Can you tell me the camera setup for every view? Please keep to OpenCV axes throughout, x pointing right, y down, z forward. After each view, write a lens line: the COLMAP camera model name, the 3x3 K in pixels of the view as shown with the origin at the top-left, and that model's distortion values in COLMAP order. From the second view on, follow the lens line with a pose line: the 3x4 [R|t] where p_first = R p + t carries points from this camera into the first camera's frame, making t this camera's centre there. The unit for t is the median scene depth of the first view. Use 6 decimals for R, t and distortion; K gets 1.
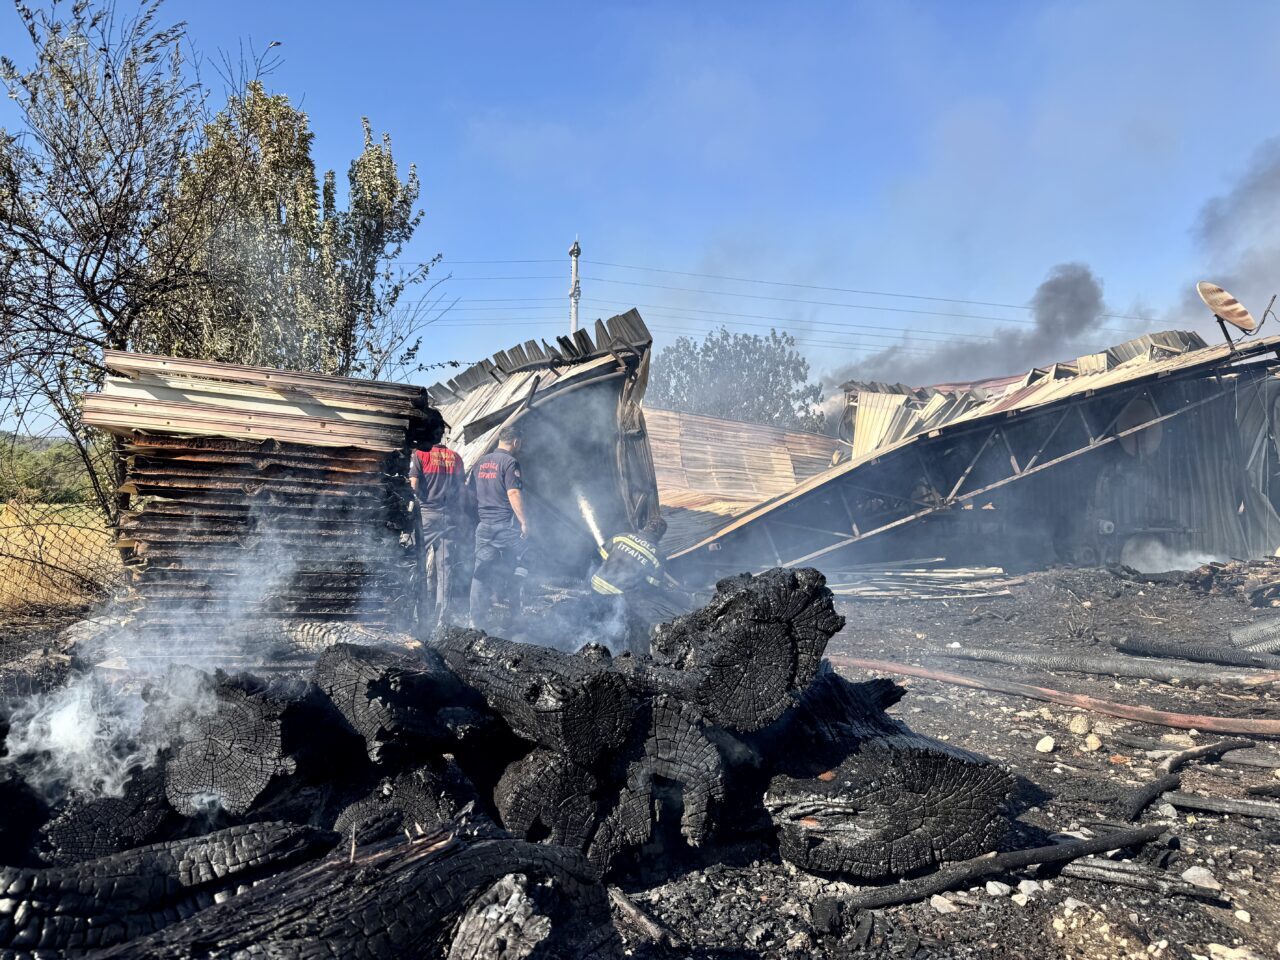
lens RADIAL K [[911.4, 0, 640.0], [0, 911.4, 480.0], [0, 0, 1]] dist [0.003200, 0.000621]
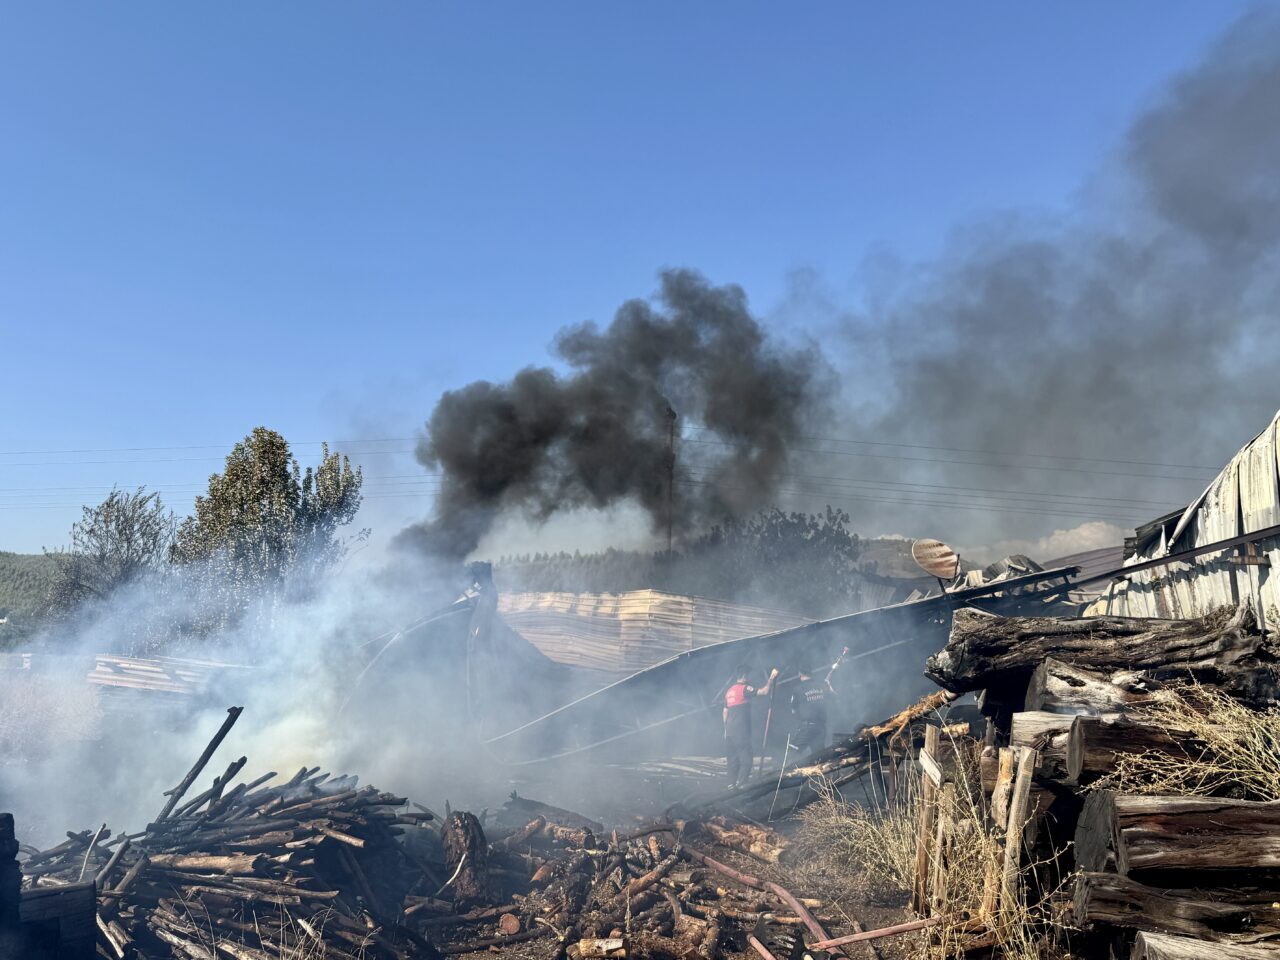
lens RADIAL K [[1109.4, 0, 640.0], [0, 1109.4, 480.0], [0, 0, 1]] dist [0.009431, -0.002118]
pose [[0.976389, -0.009110, -0.215827, 0.560533], [-0.019179, 0.991509, -0.128614, -0.088374], [0.215166, 0.129717, 0.967924, -0.625600]]
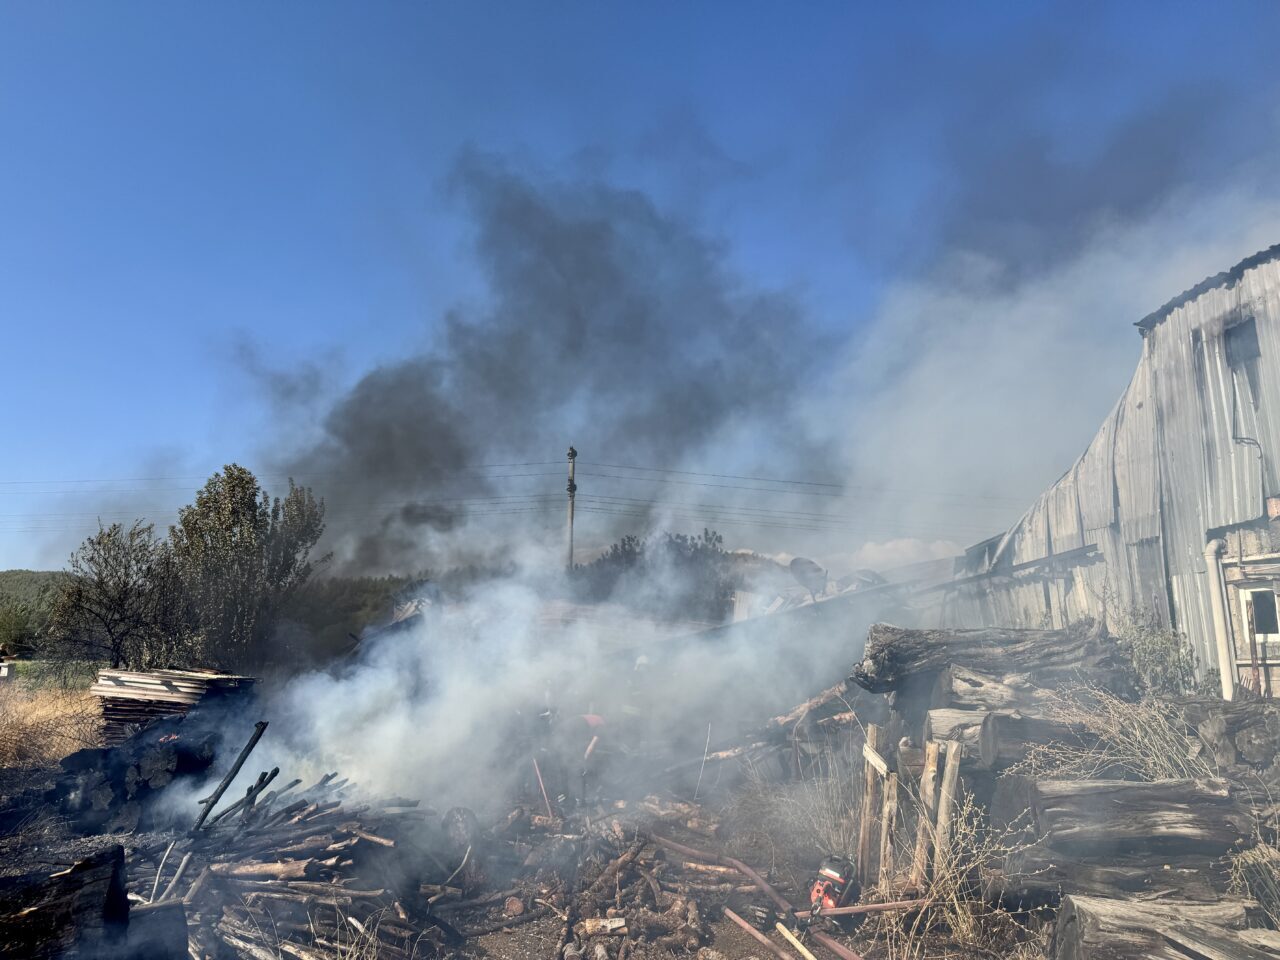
lens RADIAL K [[911.4, 0, 640.0], [0, 911.4, 480.0], [0, 0, 1]] dist [0.003200, 0.000621]
pose [[0.994618, -0.012249, -0.102884, 0.501068], [-0.004128, 0.987514, -0.157475, -0.099210], [0.103528, 0.157052, 0.982149, -0.620887]]
